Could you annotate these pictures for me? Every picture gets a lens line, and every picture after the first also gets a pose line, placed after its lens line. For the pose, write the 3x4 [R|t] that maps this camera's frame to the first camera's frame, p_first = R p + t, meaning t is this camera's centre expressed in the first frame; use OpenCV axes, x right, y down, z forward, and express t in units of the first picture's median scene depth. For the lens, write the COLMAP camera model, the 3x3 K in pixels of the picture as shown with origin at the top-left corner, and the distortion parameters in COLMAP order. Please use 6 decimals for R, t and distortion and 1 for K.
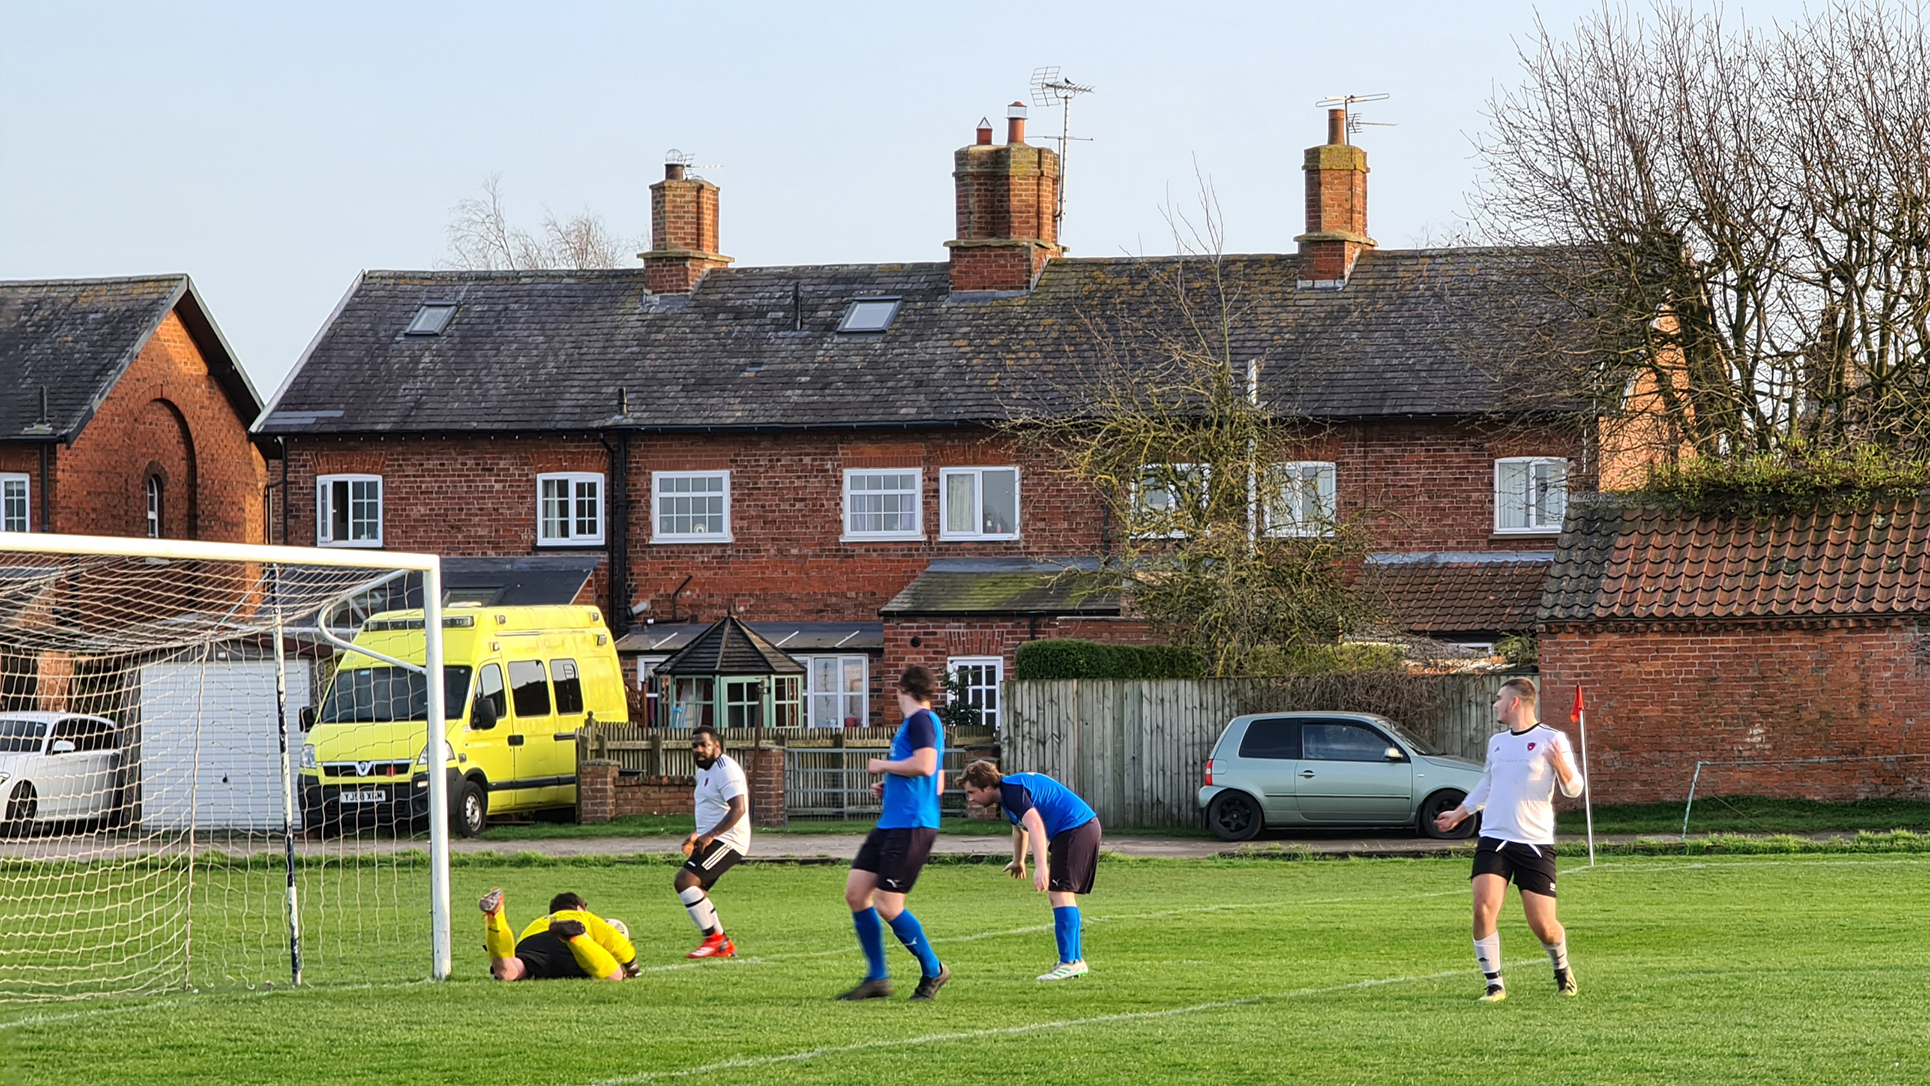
lens RADIAL K [[6242.0, 0, 965.0], [0, 6242.0, 543.0], [0, 0, 1]] dist [-0.036191, 0.007951]
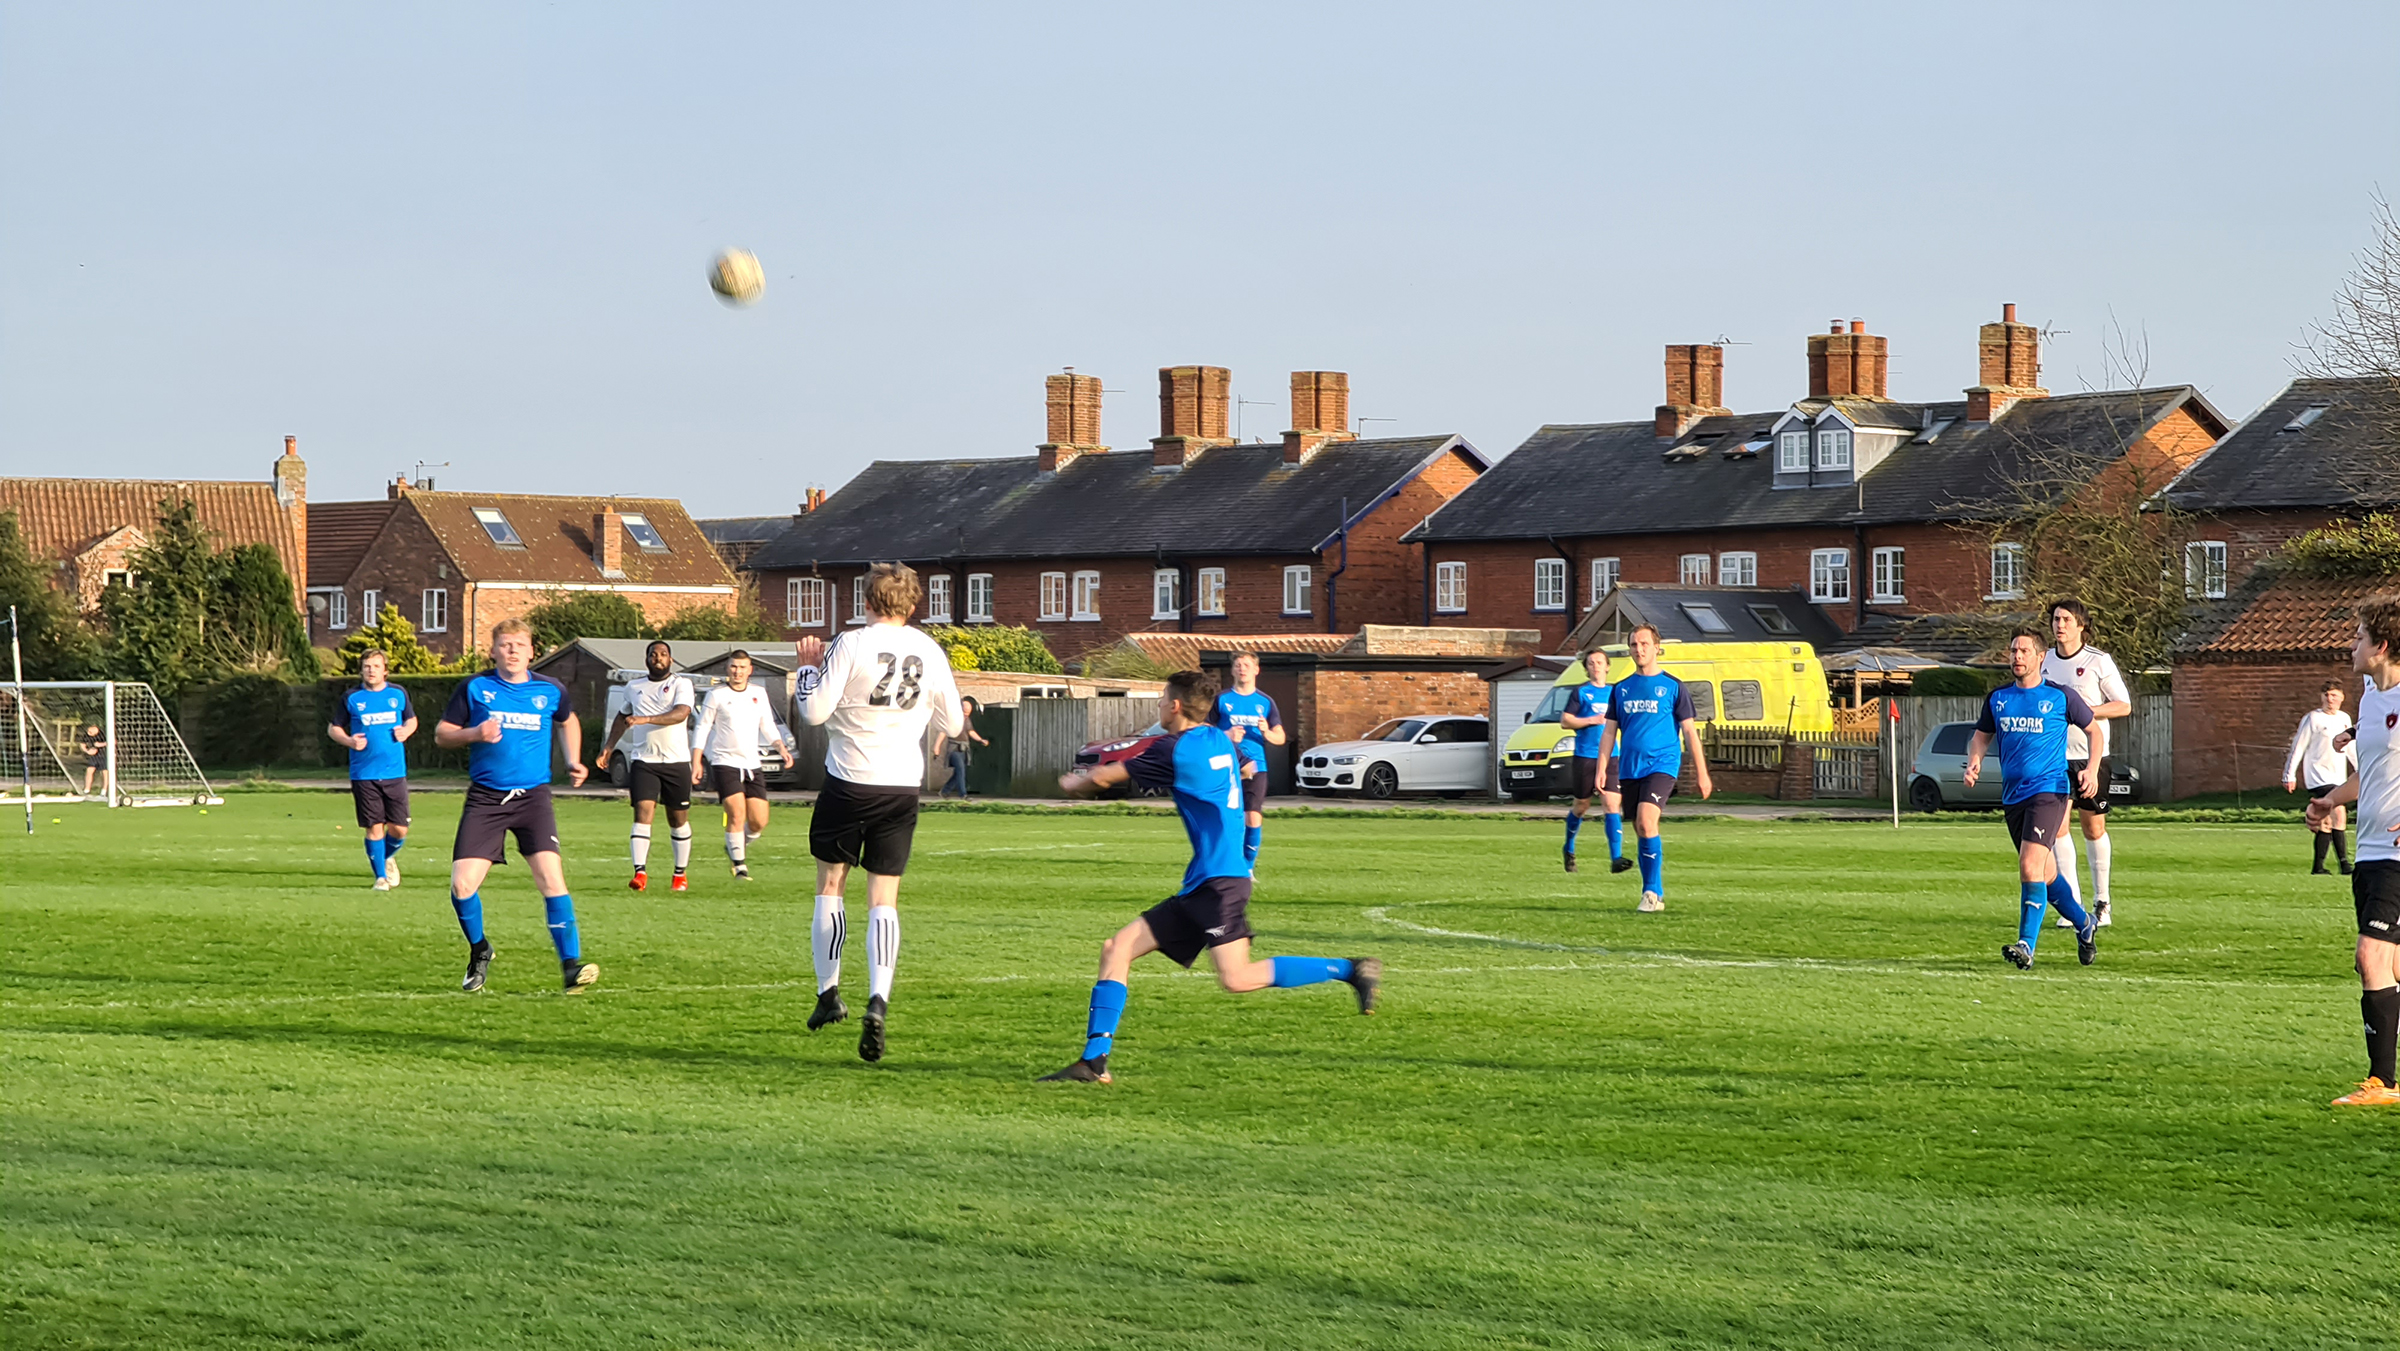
lens RADIAL K [[7762.1, 0, 1200.0], [0, 7762.1, 675.5], [0, 0, 1]] dist [-0.036191, 0.007951]
pose [[0.683359, -0.001029, -0.730082, 1.224480], [0.014435, 0.999823, 0.012102, -0.007218], [0.729940, -0.018809, 0.683252, -0.344143]]
